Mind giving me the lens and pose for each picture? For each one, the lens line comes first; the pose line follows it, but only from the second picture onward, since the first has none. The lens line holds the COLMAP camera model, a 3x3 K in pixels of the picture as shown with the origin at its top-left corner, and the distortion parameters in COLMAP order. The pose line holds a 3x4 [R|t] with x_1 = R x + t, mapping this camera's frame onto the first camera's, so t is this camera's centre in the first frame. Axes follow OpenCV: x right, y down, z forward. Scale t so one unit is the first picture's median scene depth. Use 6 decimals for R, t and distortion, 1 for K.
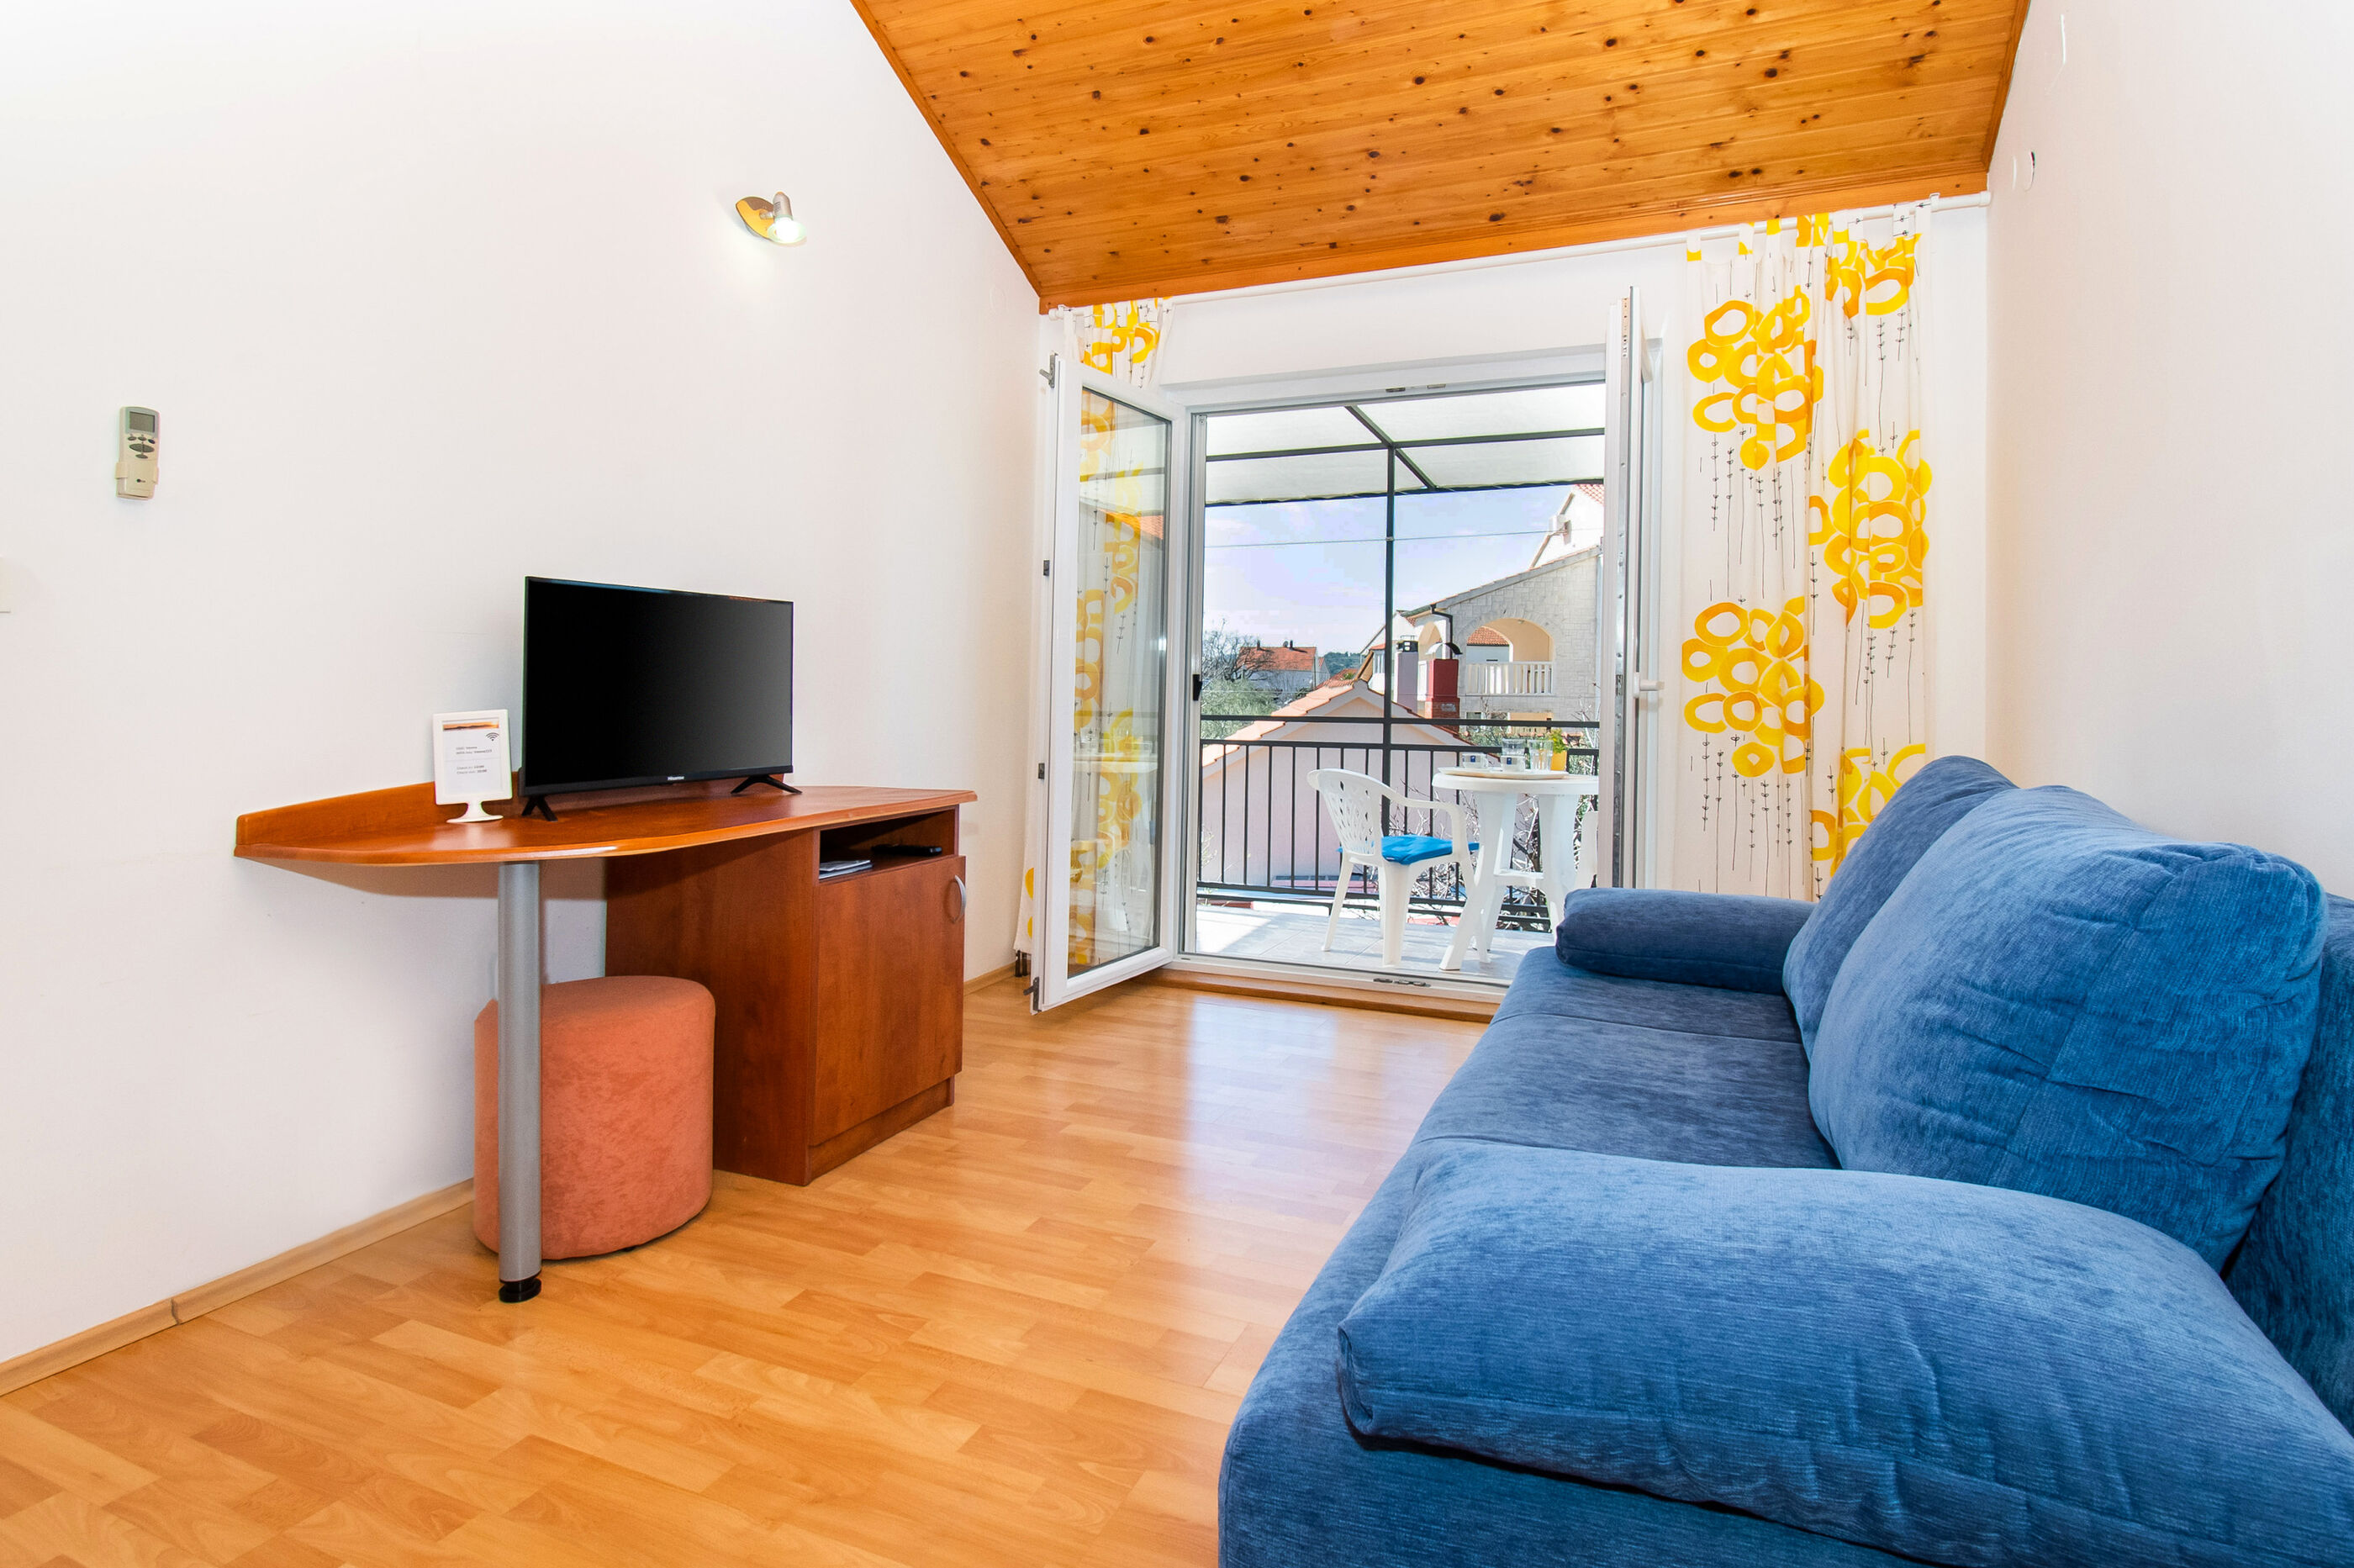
lens RADIAL K [[1220.9, 0, 1049.2], [0, 1220.9, 673.1], [0, 0, 1]] dist [-0.002164, -0.001580]
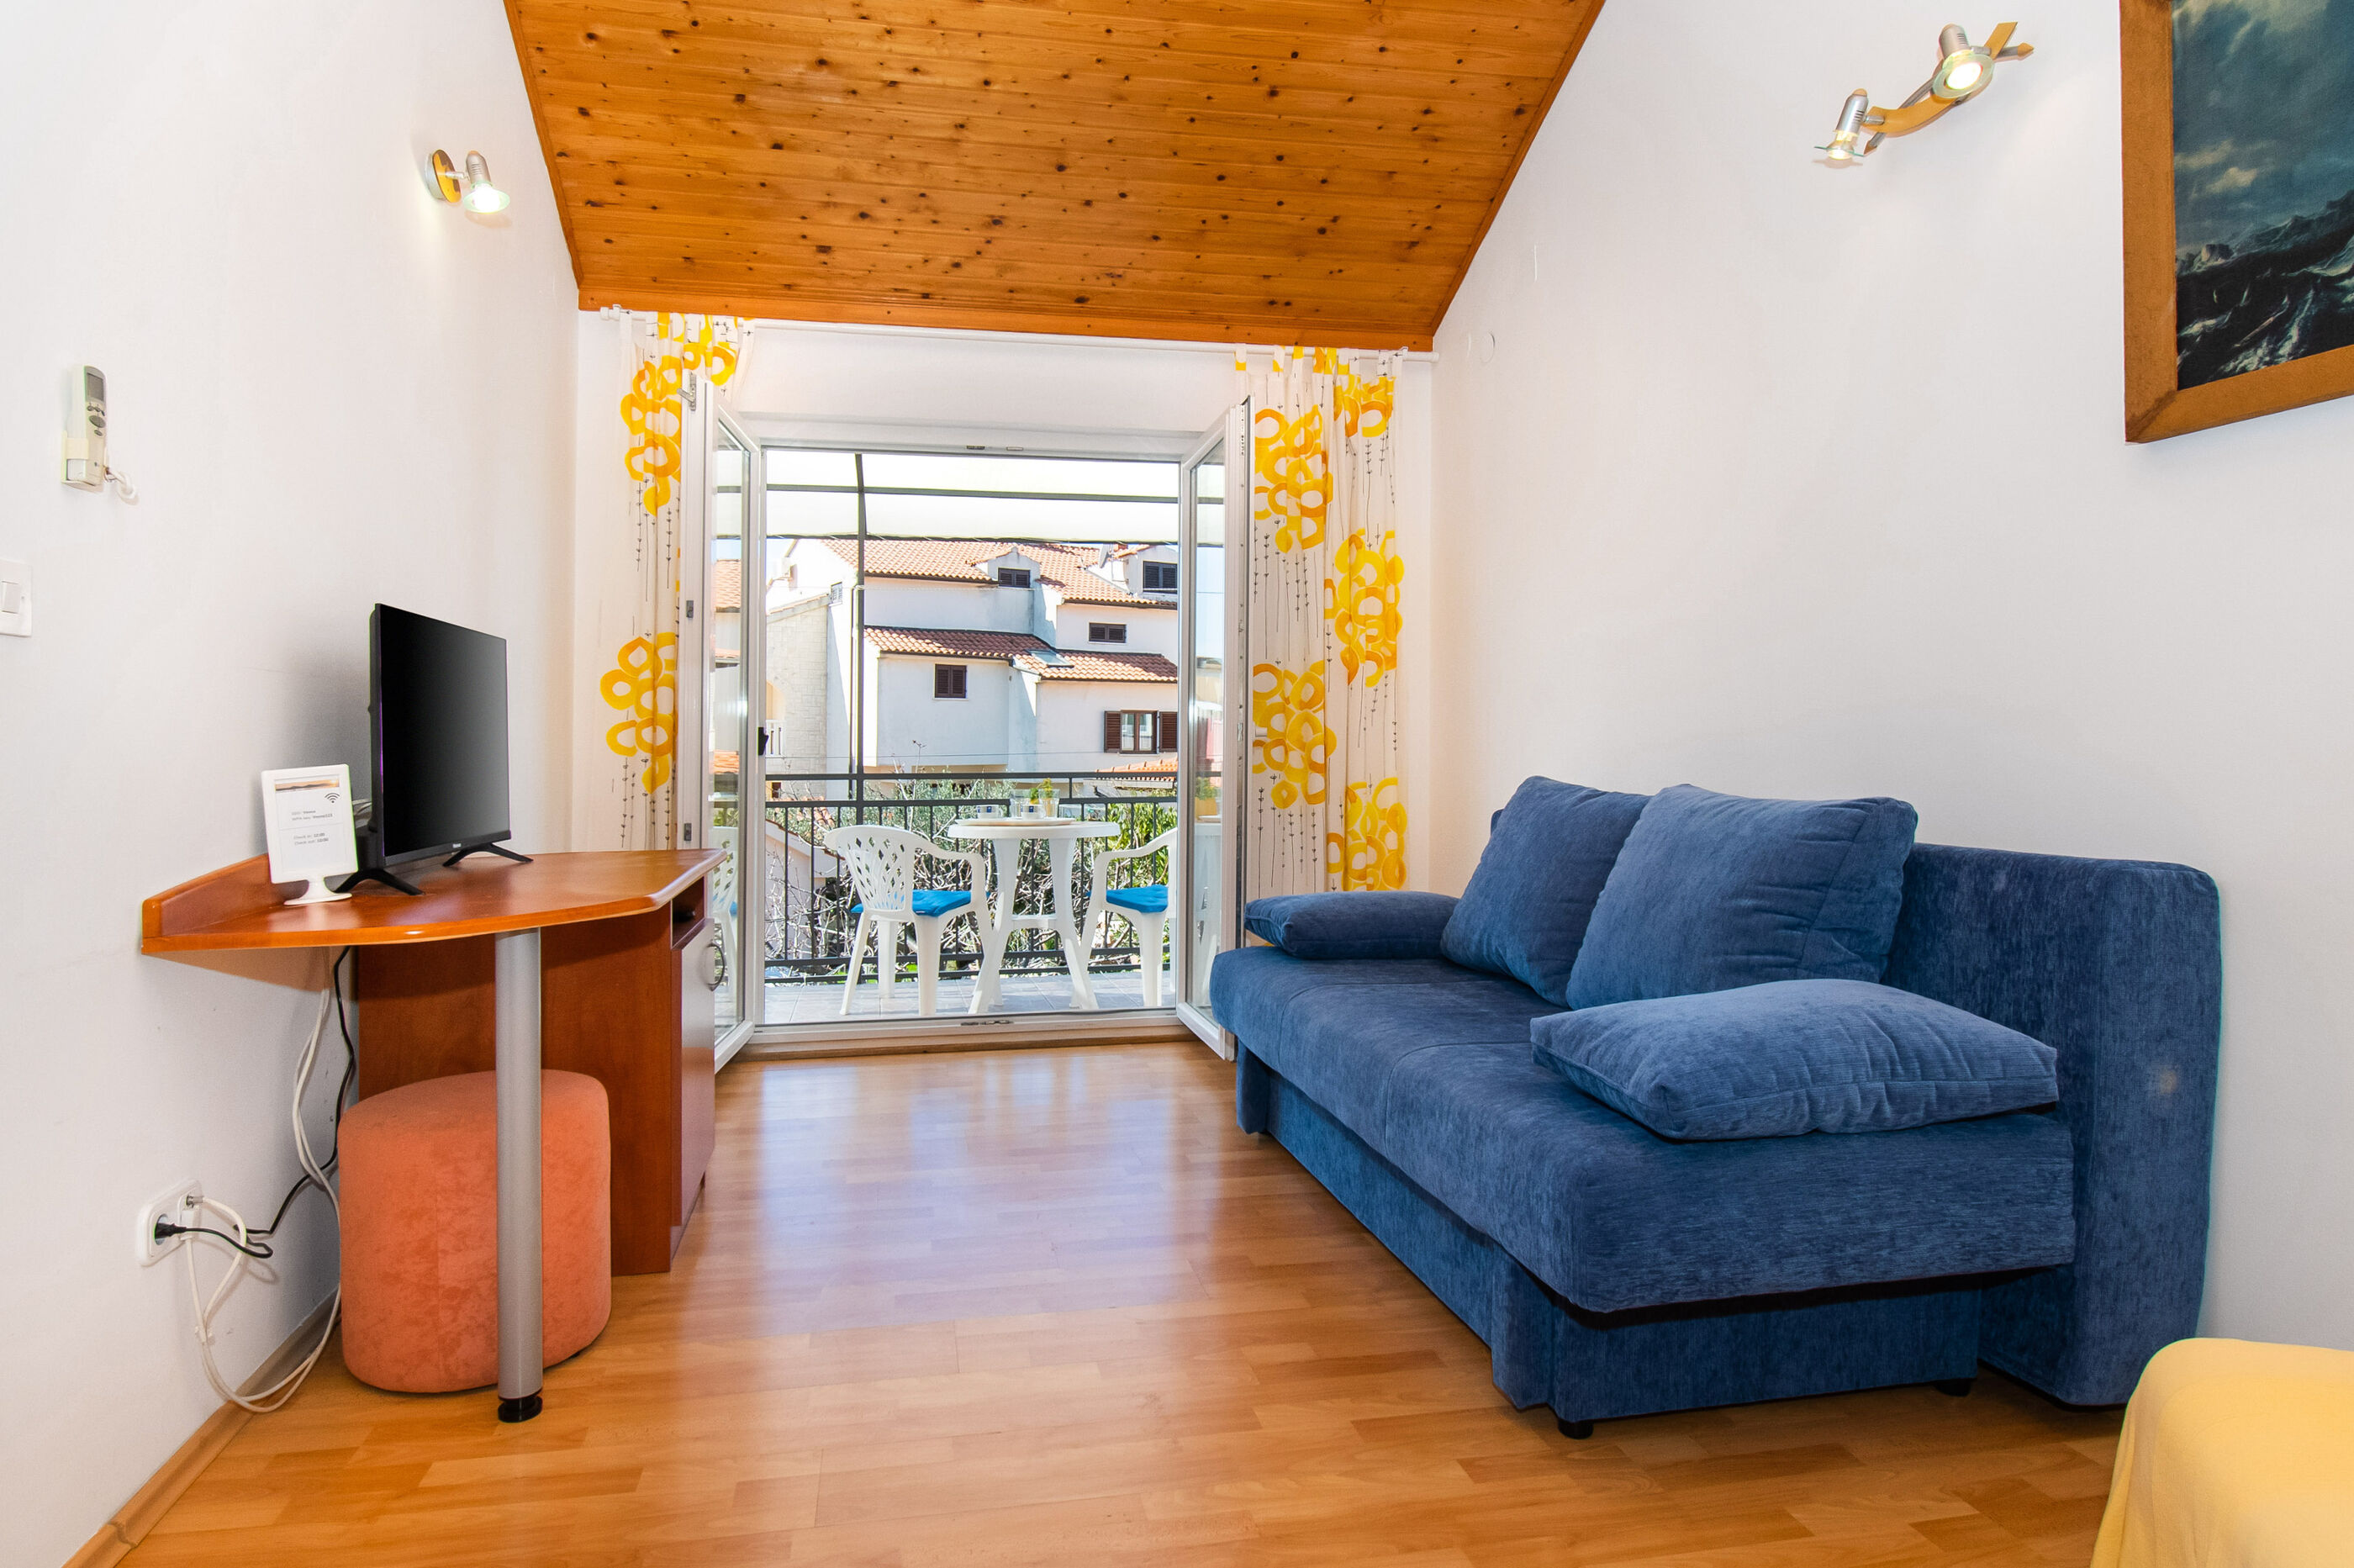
lens RADIAL K [[1334.7, 0, 1182.5], [0, 1334.7, 774.4], [0, 0, 1]] dist [0.009242, -0.022490]
pose [[0.822146, -0.024670, 0.568742, -0.267082], [0.006145, 0.999387, 0.034467, 0.004896], [-0.569243, -0.024842, 0.821794, -0.031096]]
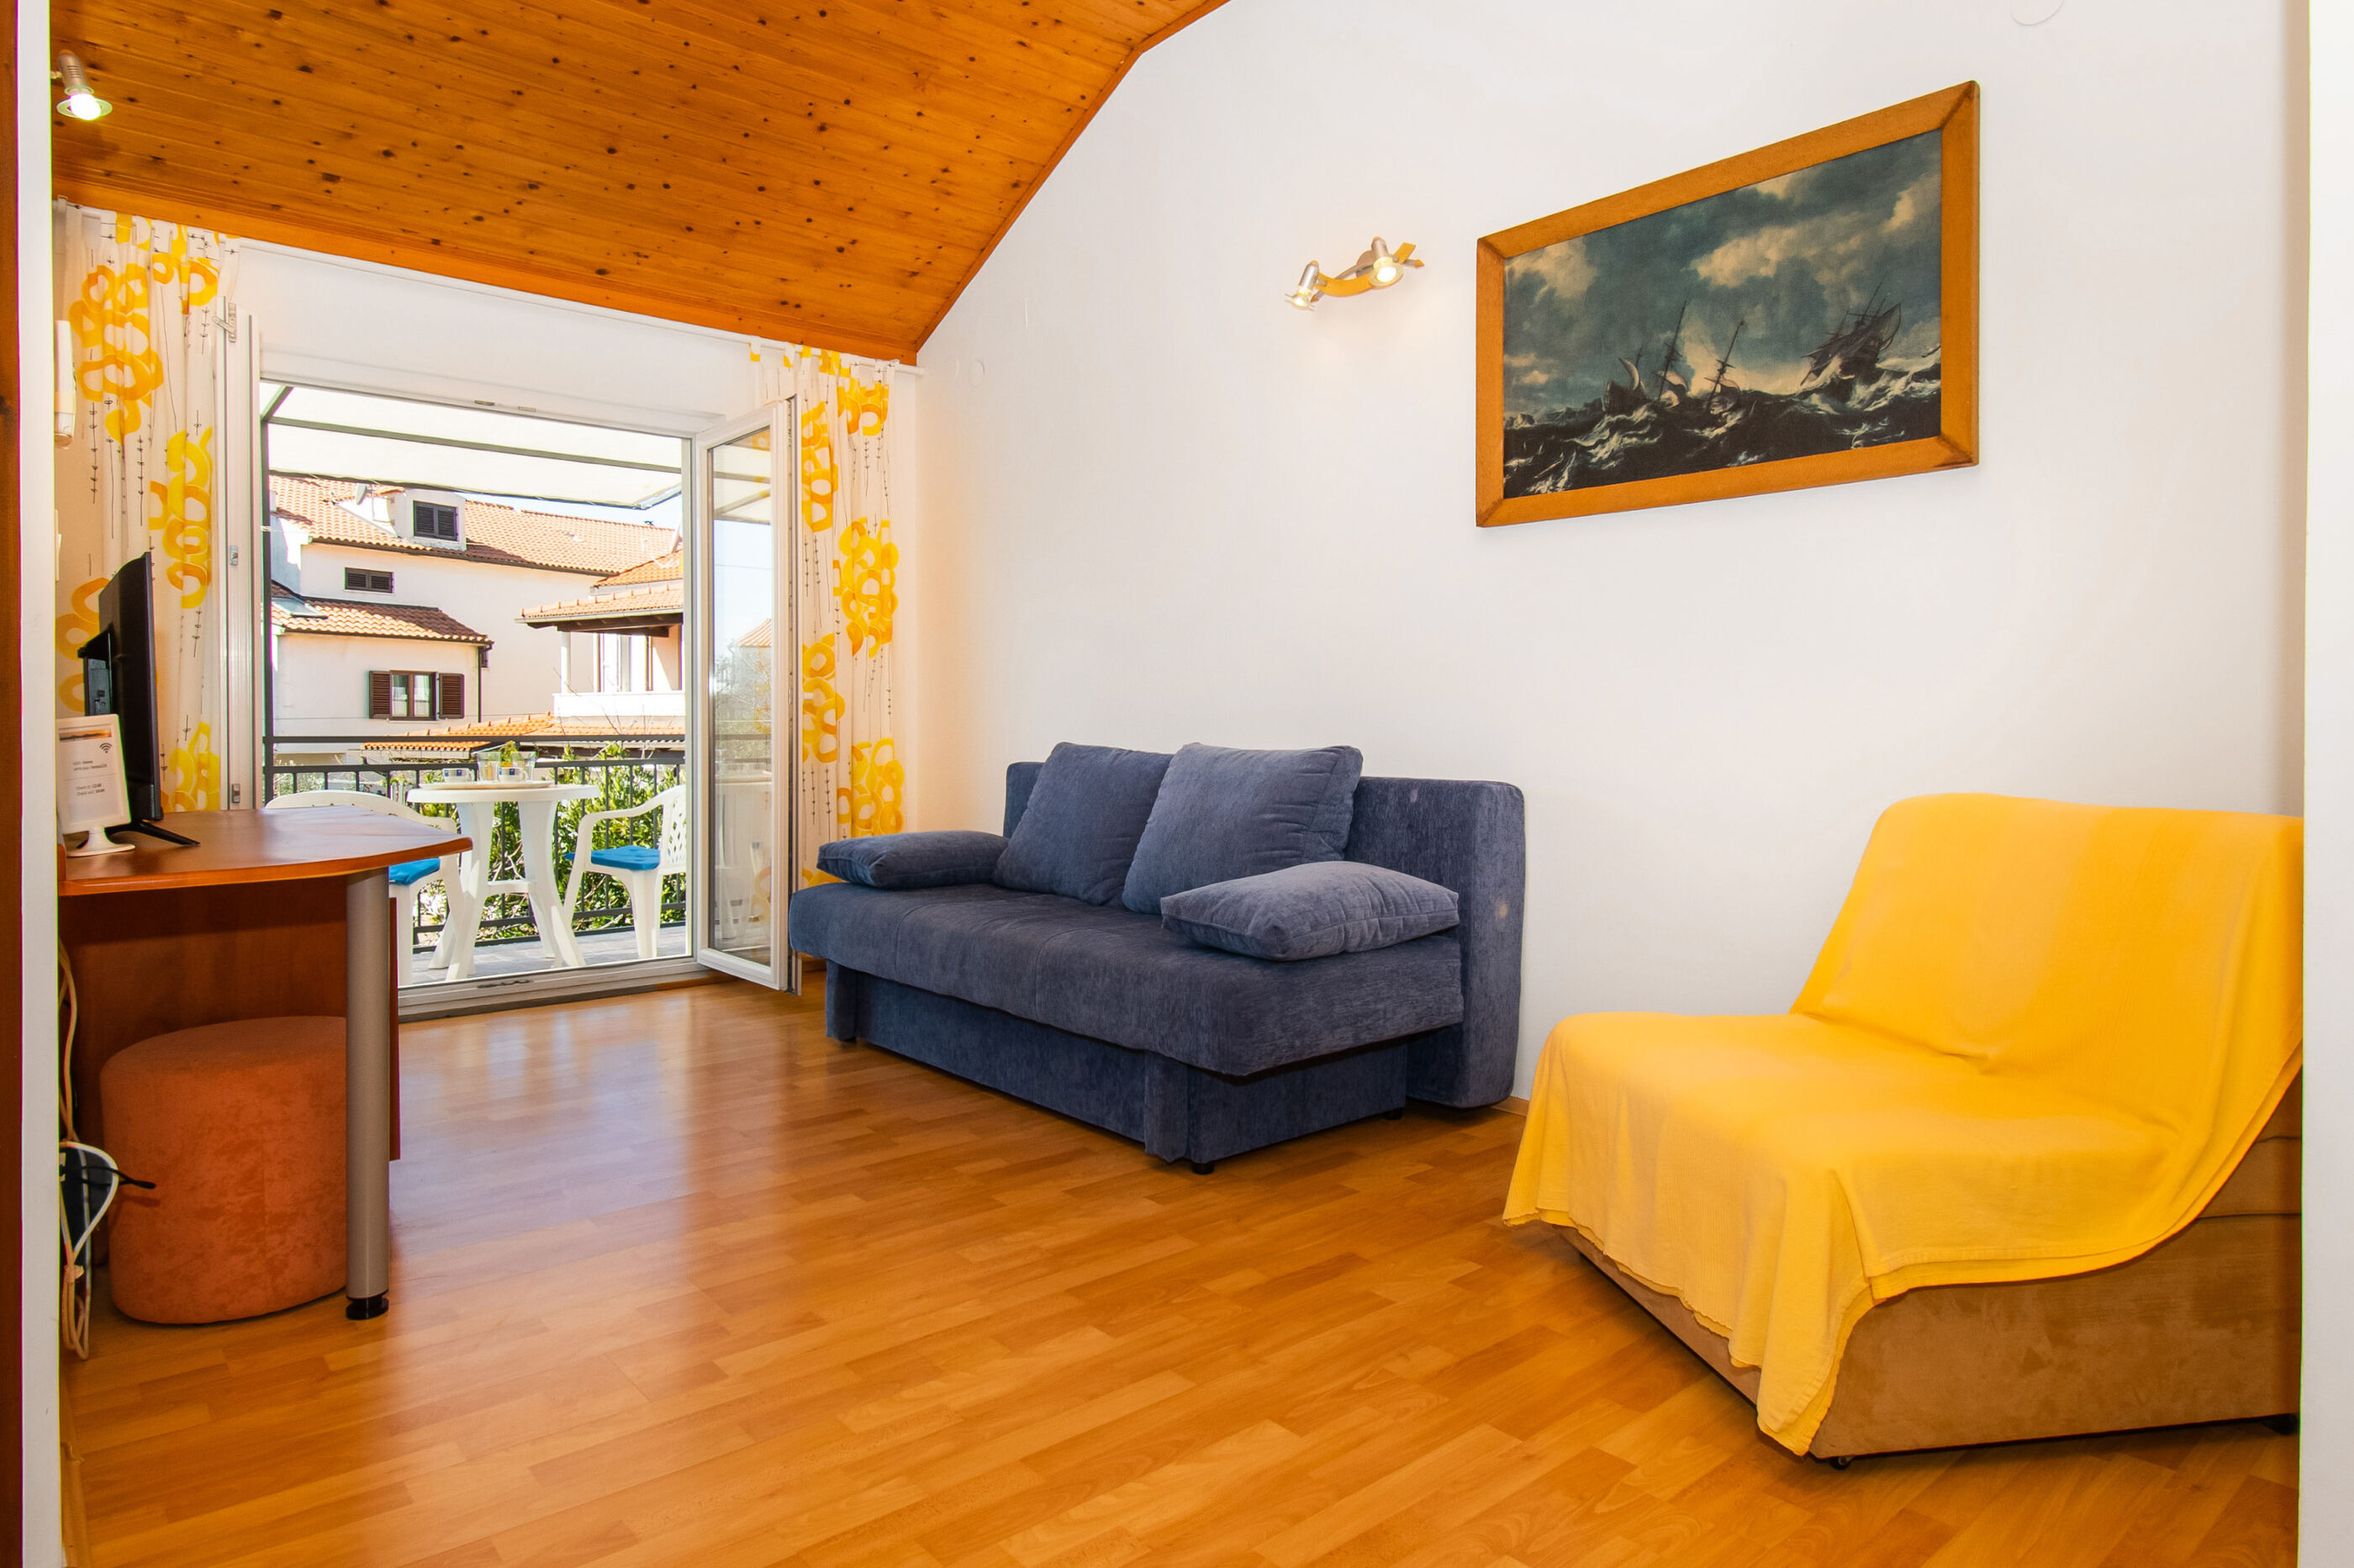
lens RADIAL K [[1334.7, 0, 1182.5], [0, 1334.7, 774.4], [0, 0, 1]] dist [0.009242, -0.022490]
pose [[0.424540, -0.045696, 0.904256, -0.581224], [-0.010298, 0.998417, 0.055289, 0.009008], [-0.905351, -0.032785, 0.423397, -0.001256]]
